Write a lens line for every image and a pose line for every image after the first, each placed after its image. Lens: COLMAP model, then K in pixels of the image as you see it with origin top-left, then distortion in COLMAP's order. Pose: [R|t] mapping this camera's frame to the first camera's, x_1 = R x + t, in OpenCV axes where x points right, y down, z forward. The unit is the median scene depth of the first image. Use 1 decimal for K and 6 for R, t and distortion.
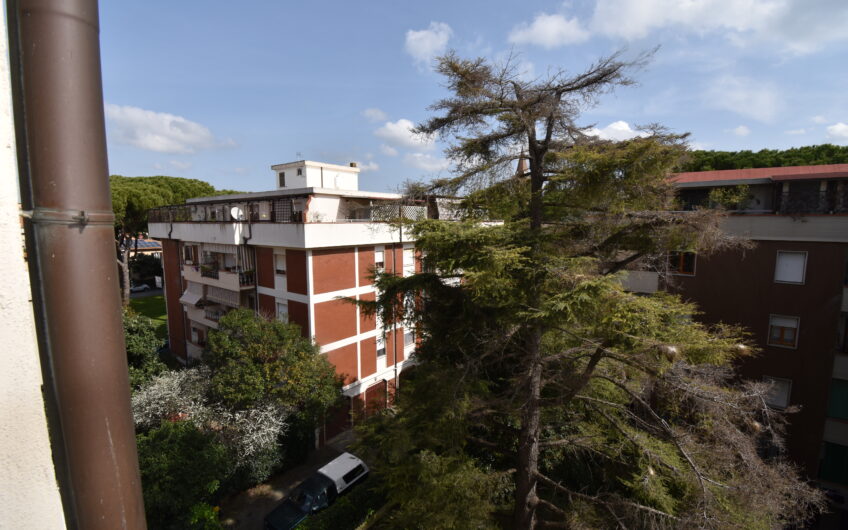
lens RADIAL K [[378.2, 0, 426.4], [0, 378.2, 267.0], [0, 0, 1]] dist [0.001002, -0.008261]
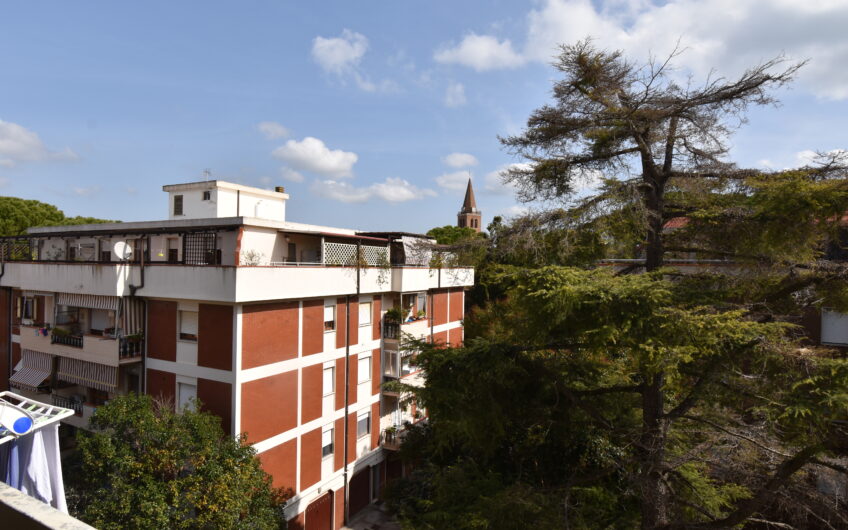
lens RADIAL K [[479.4, 0, 419.7], [0, 479.4, 264.4], [0, 0, 1]] dist [-0.016662, -0.000618]
pose [[0.983938, 0.016278, 0.177766, -0.118413], [0.005722, 0.992446, -0.122549, -0.007689], [-0.178418, 0.121598, 0.976412, 0.060935]]
